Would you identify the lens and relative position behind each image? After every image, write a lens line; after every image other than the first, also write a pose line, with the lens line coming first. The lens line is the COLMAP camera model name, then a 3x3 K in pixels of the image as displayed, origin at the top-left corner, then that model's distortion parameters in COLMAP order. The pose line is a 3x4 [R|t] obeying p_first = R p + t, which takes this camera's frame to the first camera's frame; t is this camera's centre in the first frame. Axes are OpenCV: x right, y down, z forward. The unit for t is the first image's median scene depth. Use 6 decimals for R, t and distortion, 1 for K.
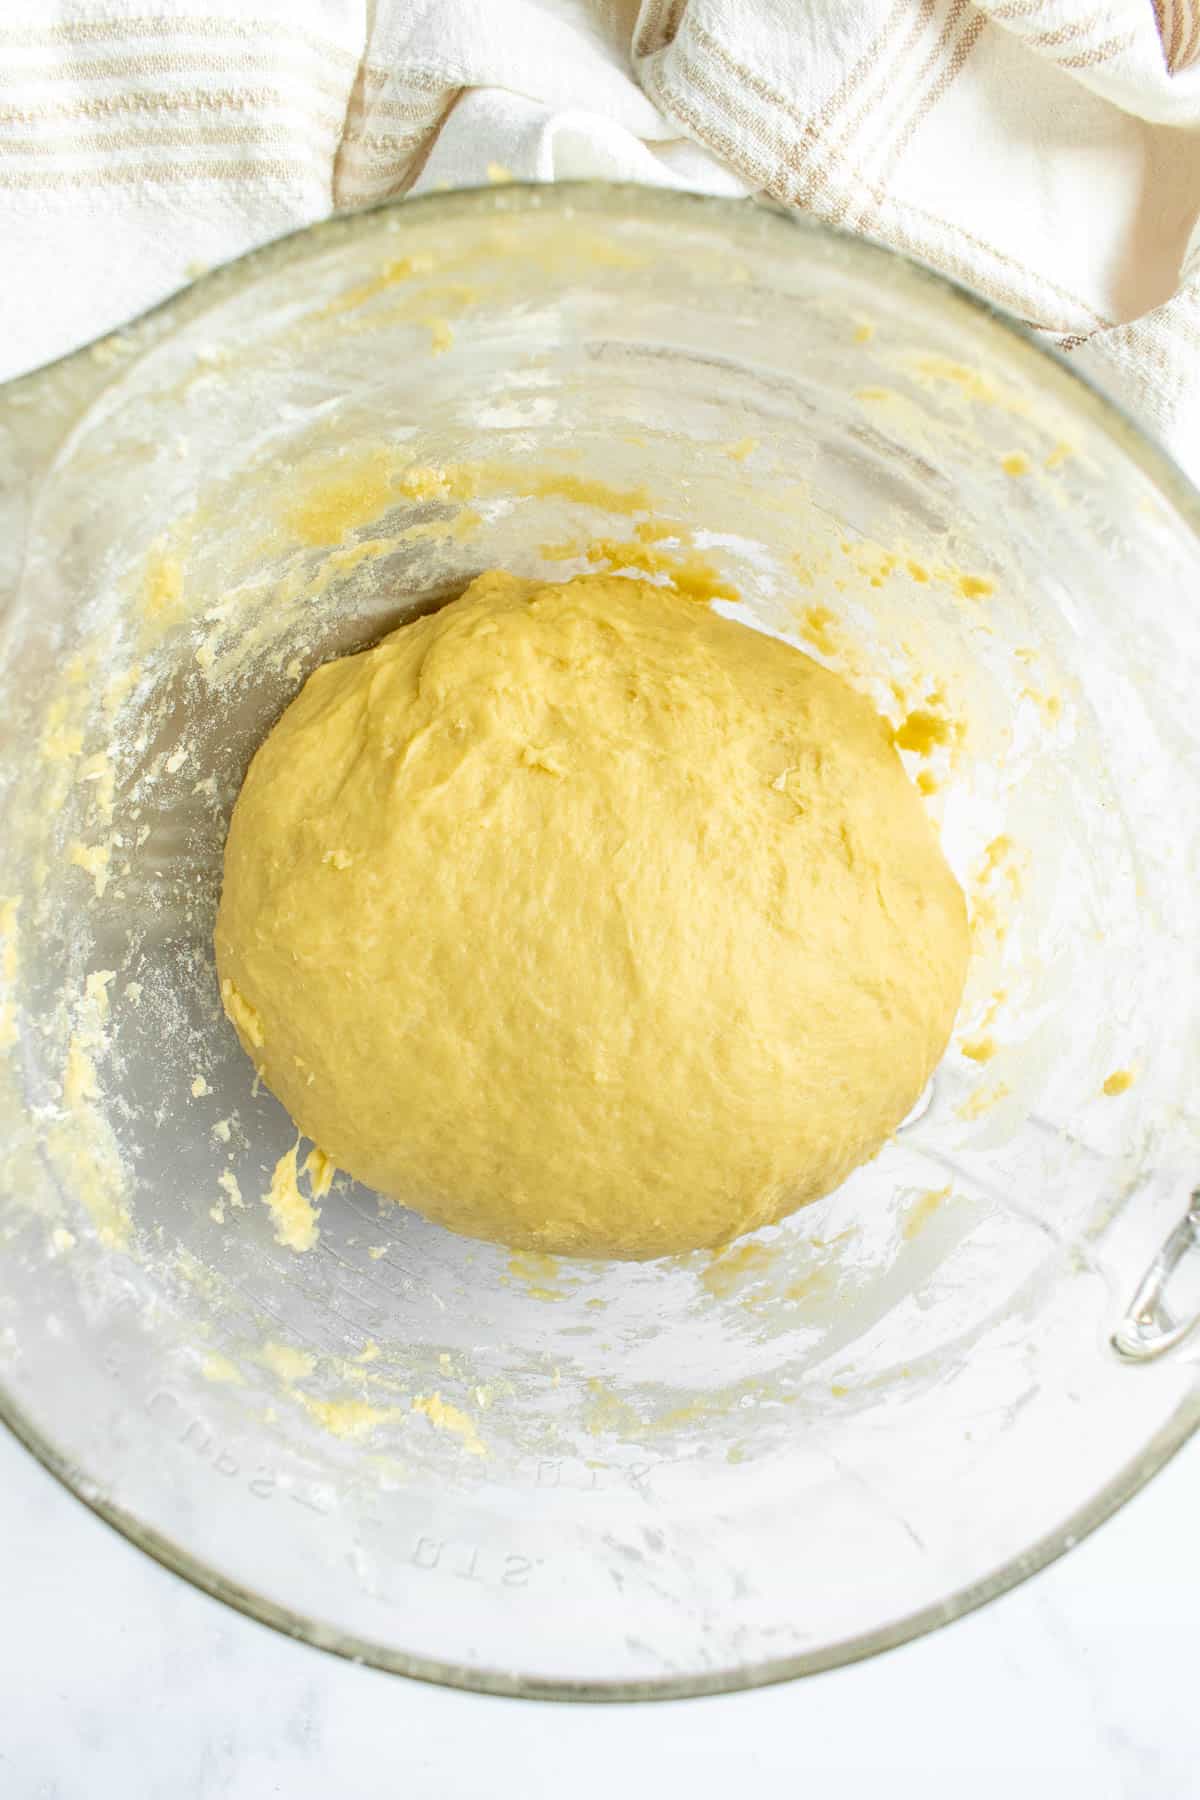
lens RADIAL K [[1337.7, 0, 600.0], [0, 1337.7, 900.0], [0, 0, 1]] dist [-0.000741, 0.000237]
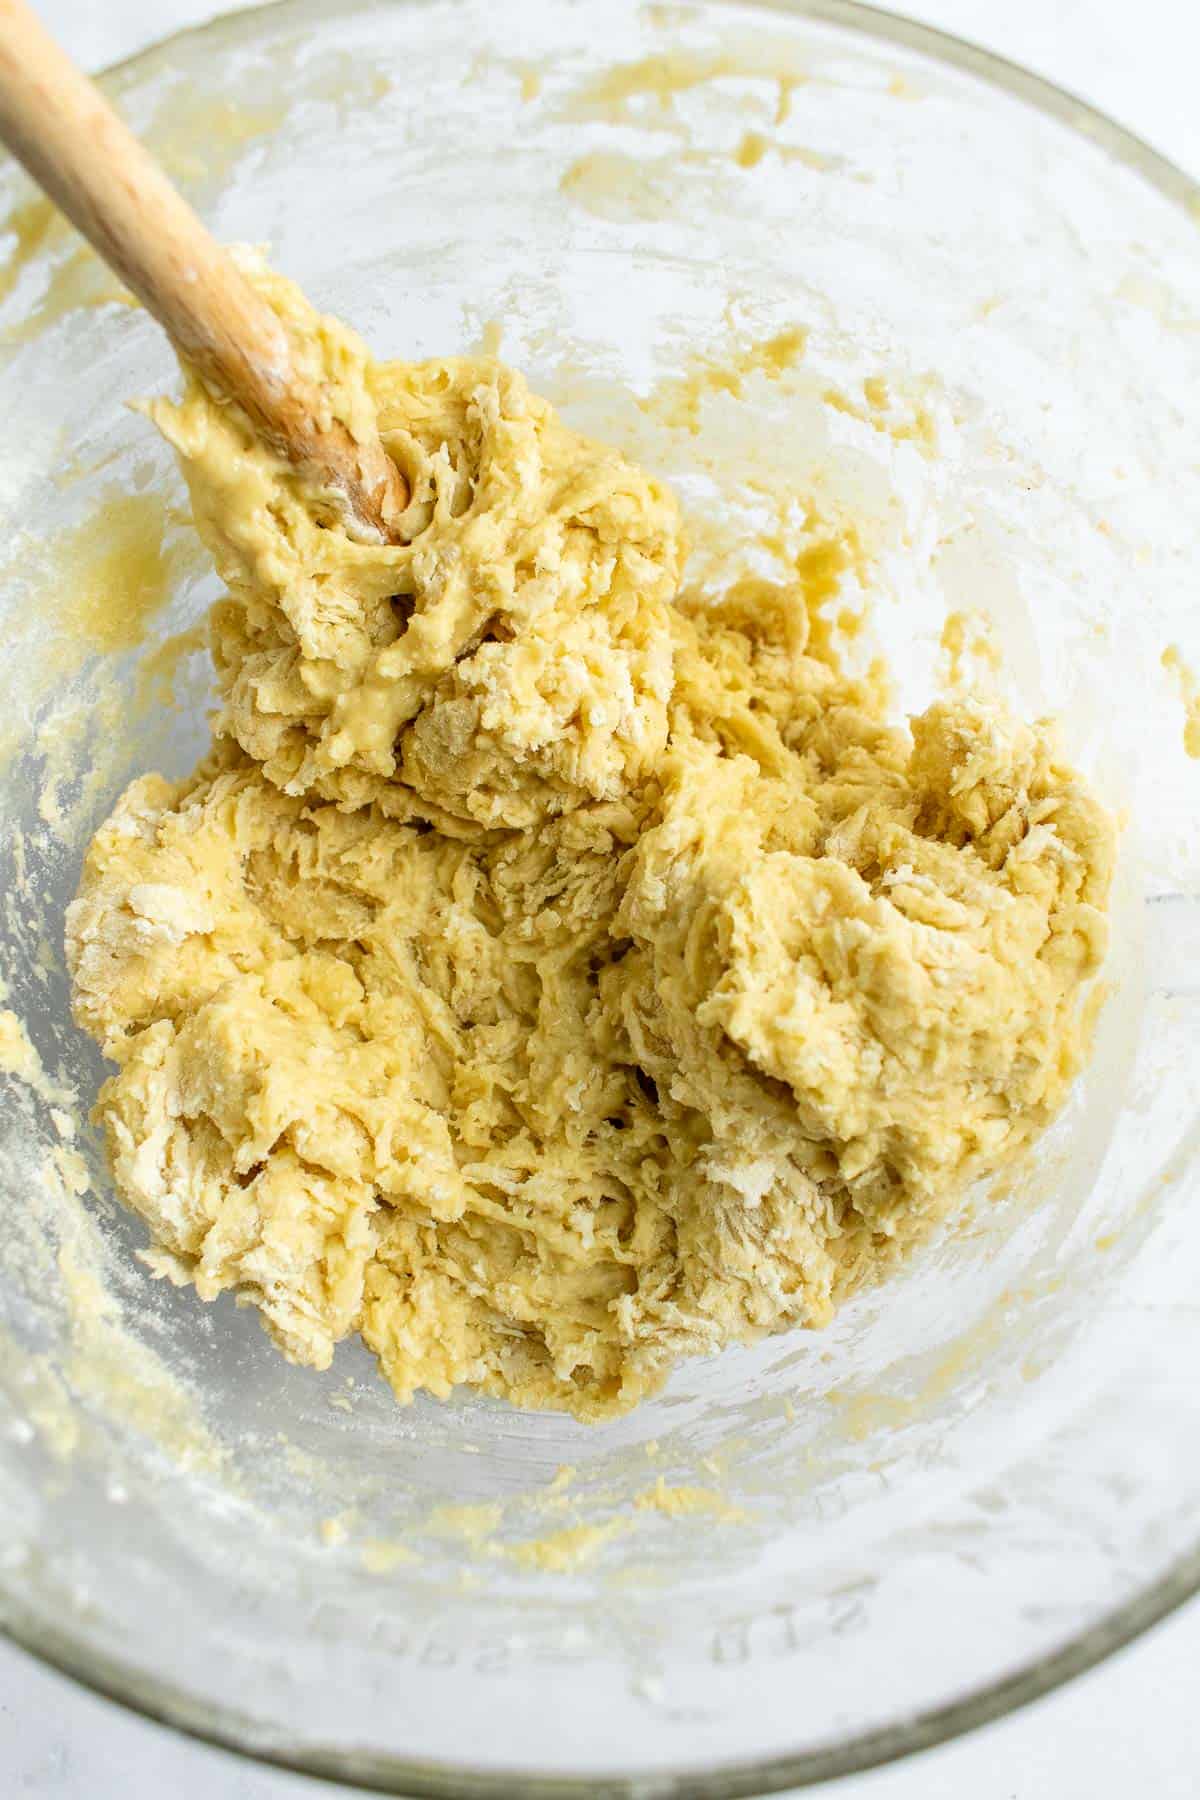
lens RADIAL K [[1337.7, 0, 600.0], [0, 1337.7, 900.0], [0, 0, 1]] dist [-0.000741, 0.000237]
pose [[0.894555, -0.444648, 0.045389, -0.037437], [0.445424, 0.878467, -0.172893, 0.192203], [0.037004, 0.174880, 0.983894, 0.166260]]
